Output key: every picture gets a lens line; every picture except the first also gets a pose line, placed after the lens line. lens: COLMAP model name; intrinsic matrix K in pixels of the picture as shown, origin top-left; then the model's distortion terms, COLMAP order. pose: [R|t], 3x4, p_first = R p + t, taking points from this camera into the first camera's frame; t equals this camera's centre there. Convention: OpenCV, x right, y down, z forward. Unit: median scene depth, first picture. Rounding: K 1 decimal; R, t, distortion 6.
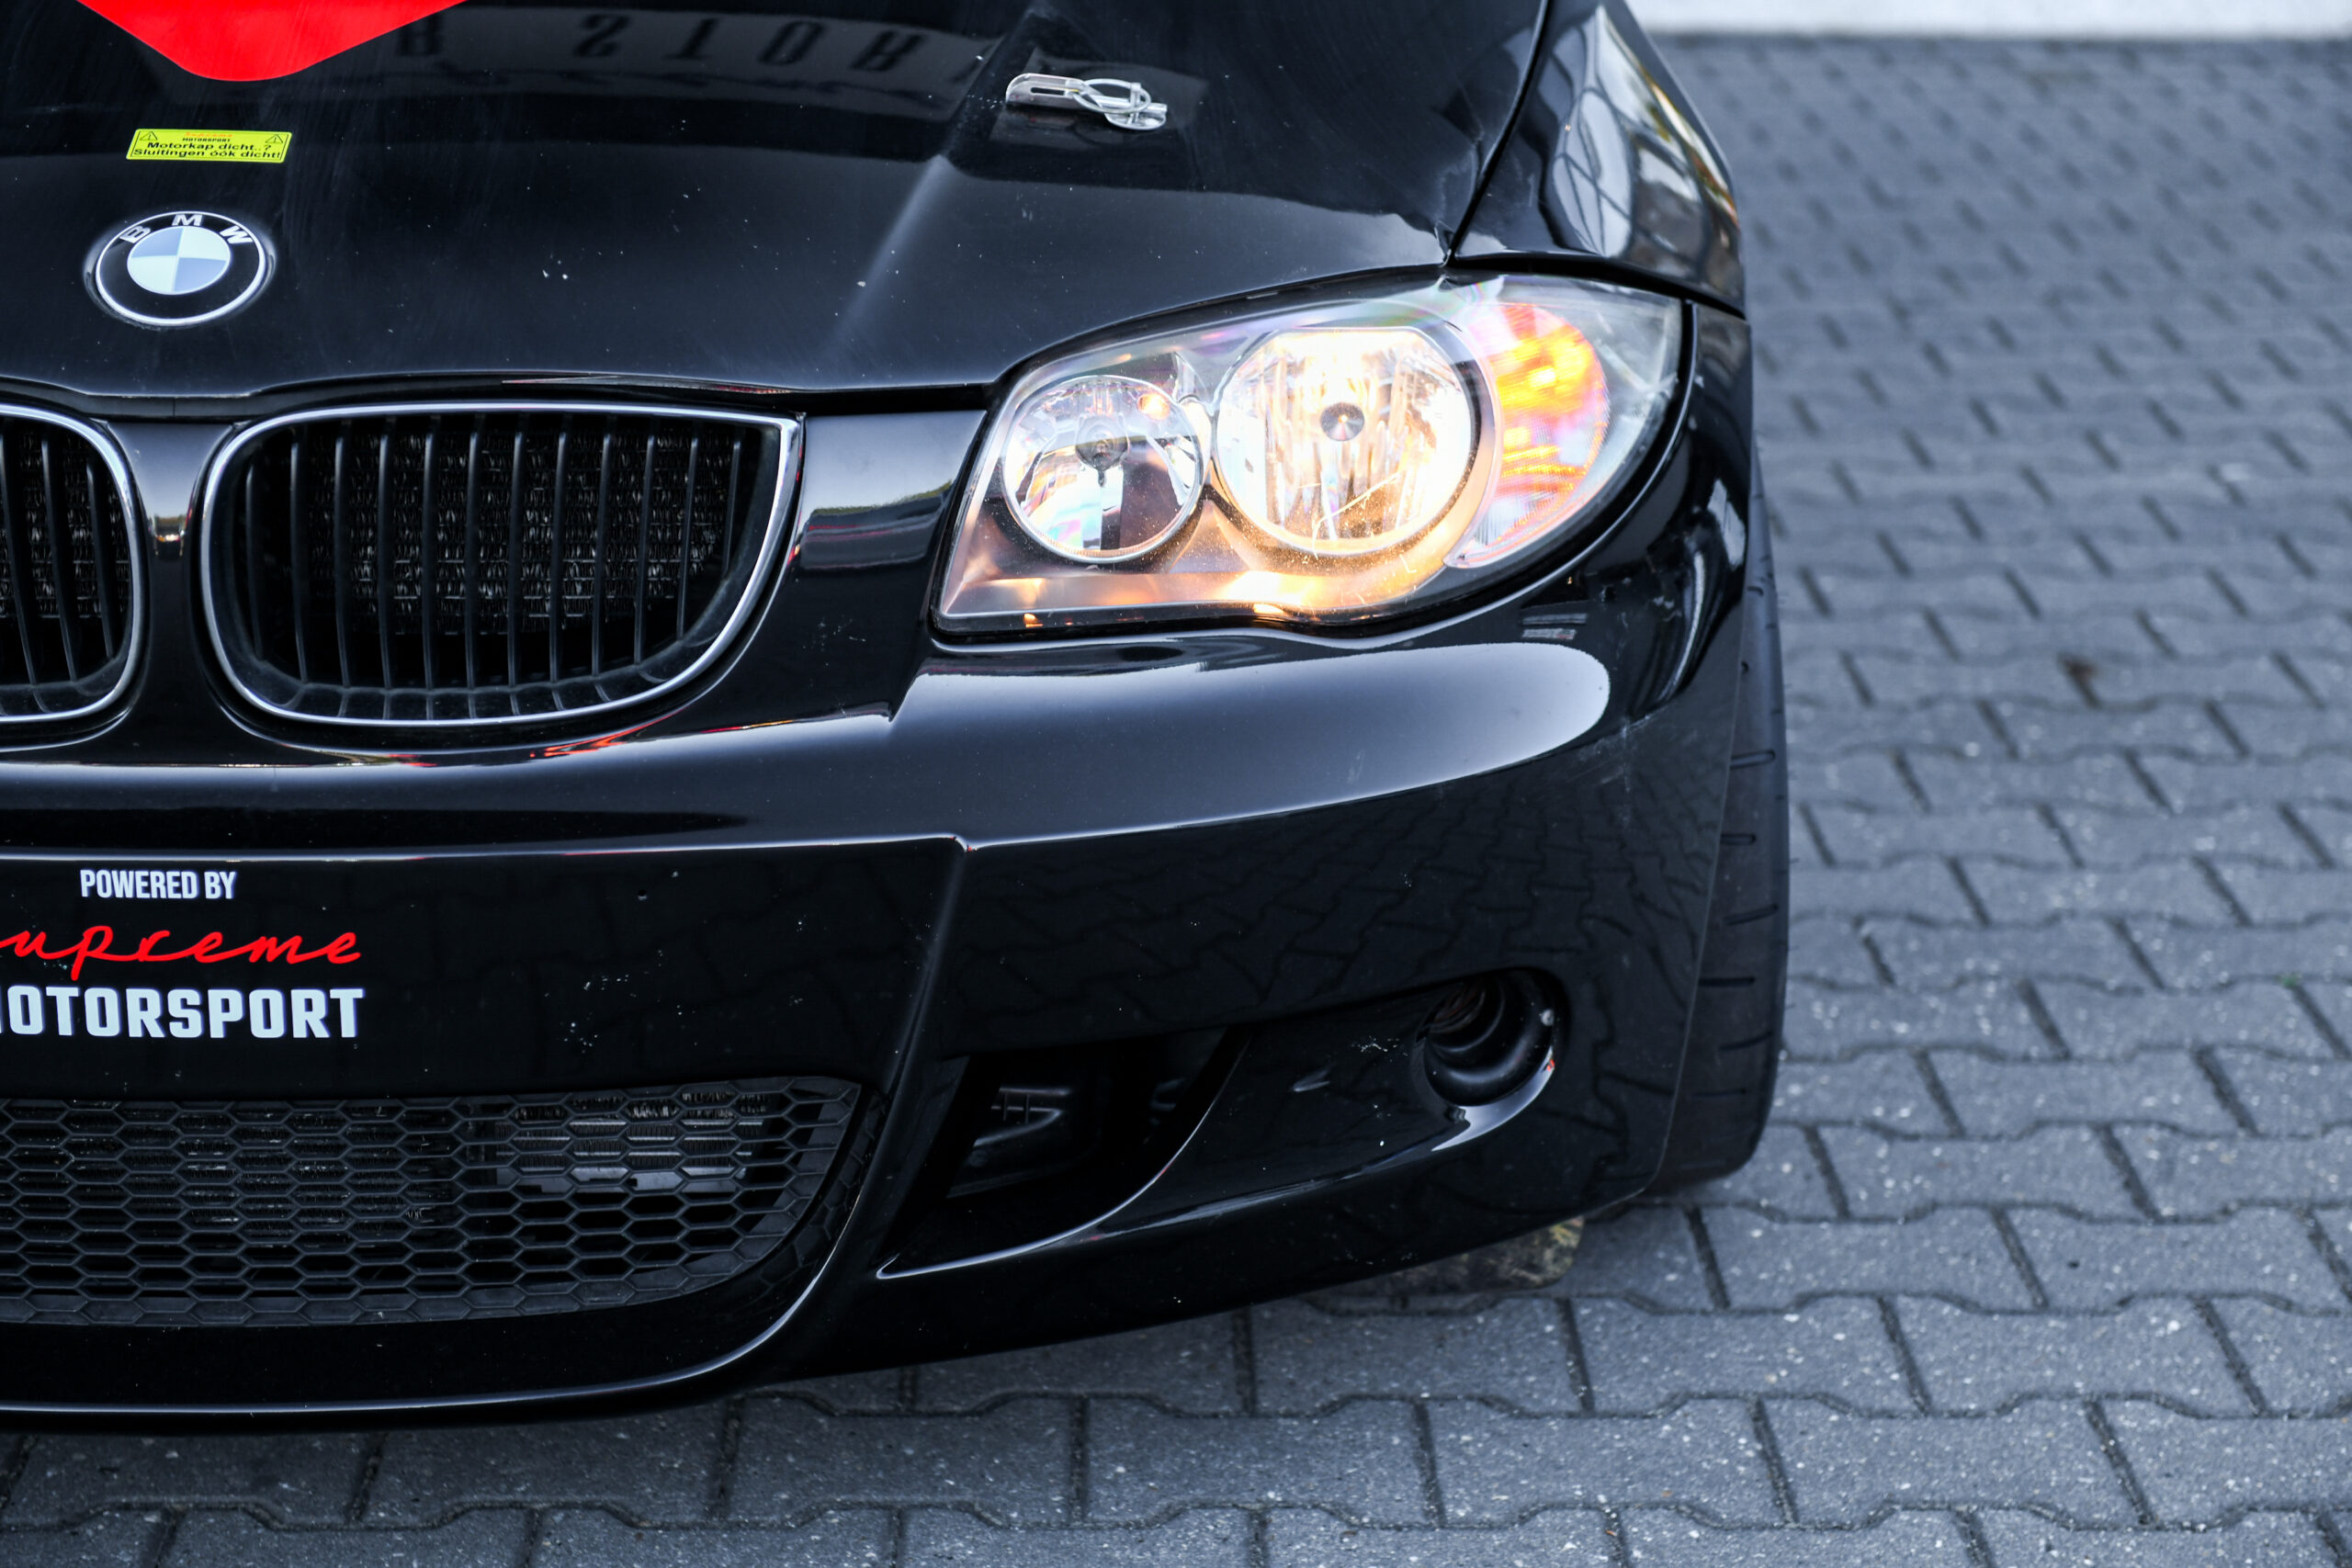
lens RADIAL K [[4535.4, 0, 1176.1], [0, 4535.4, 739.0], [0, 0, 1]] dist [0.033136, -0.018644]
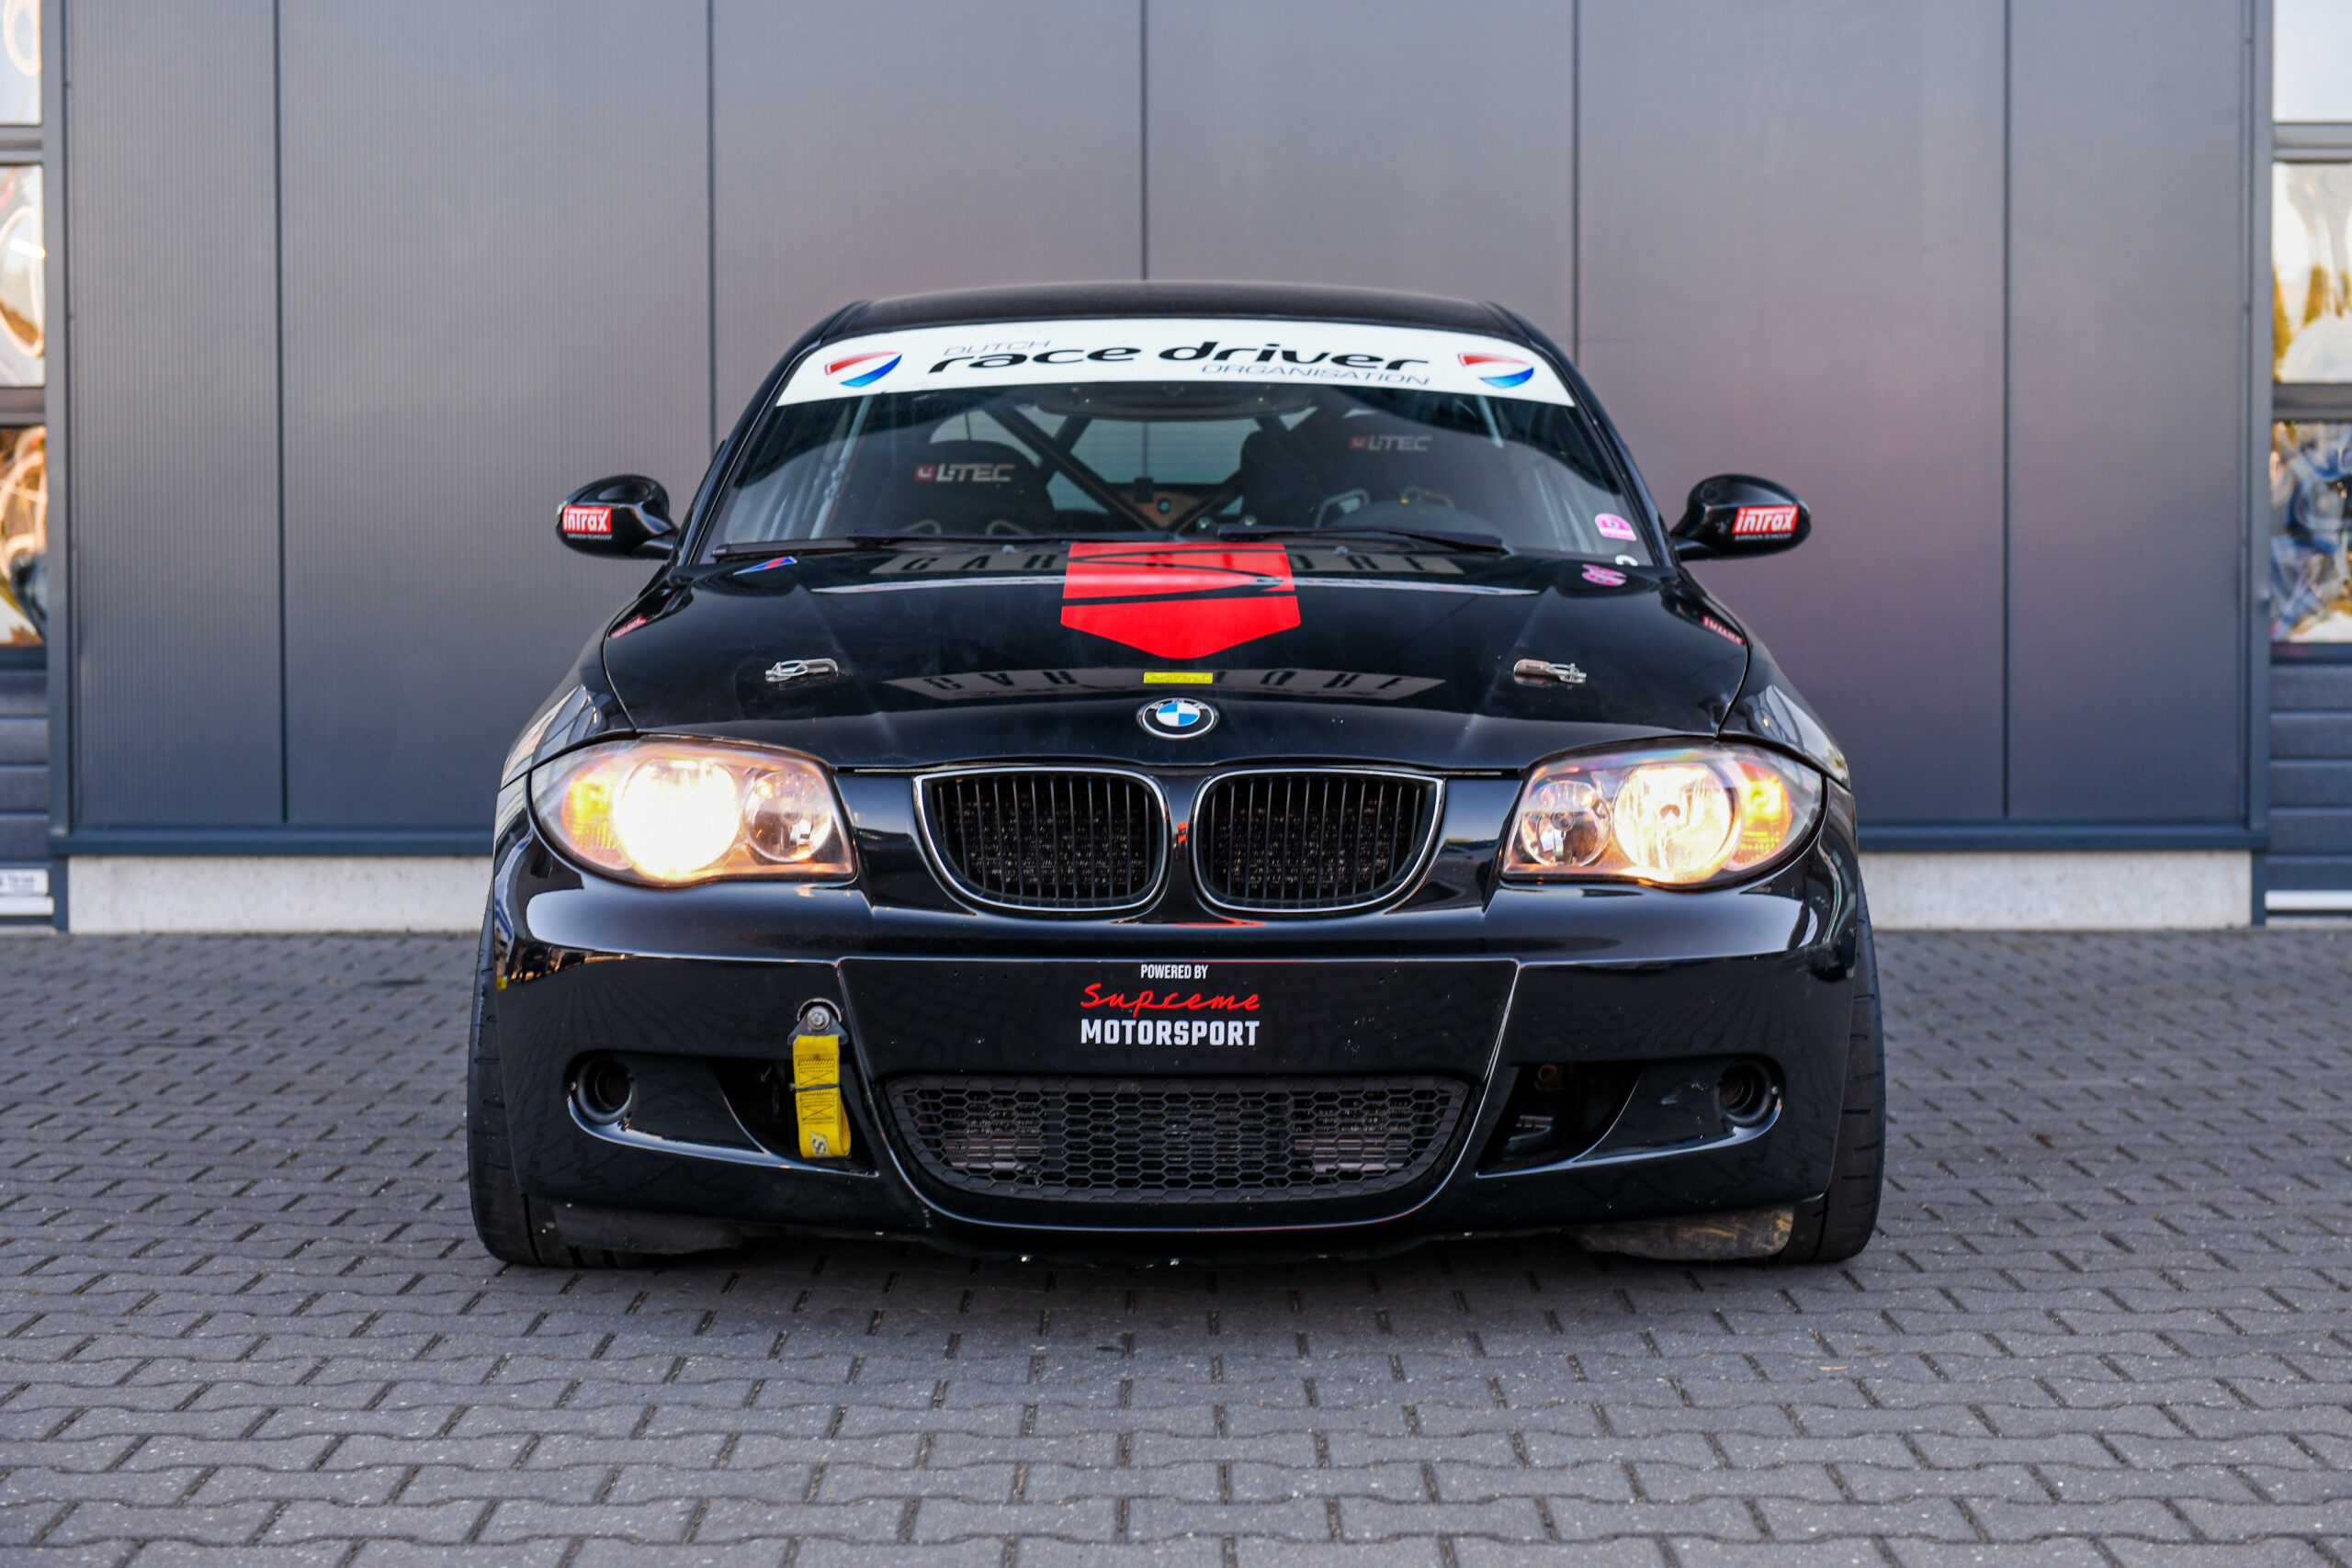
lens RADIAL K [[4045.9, 0, 1176.0], [0, 4045.9, 784.0], [0, 0, 1]] dist [0.022164, 0.022434]
pose [[0.999621, -0.011771, -0.024876, -0.160734], [0.005021, 0.966747, -0.255685, 0.436006], [0.027058, 0.255463, 0.966440, -0.943683]]
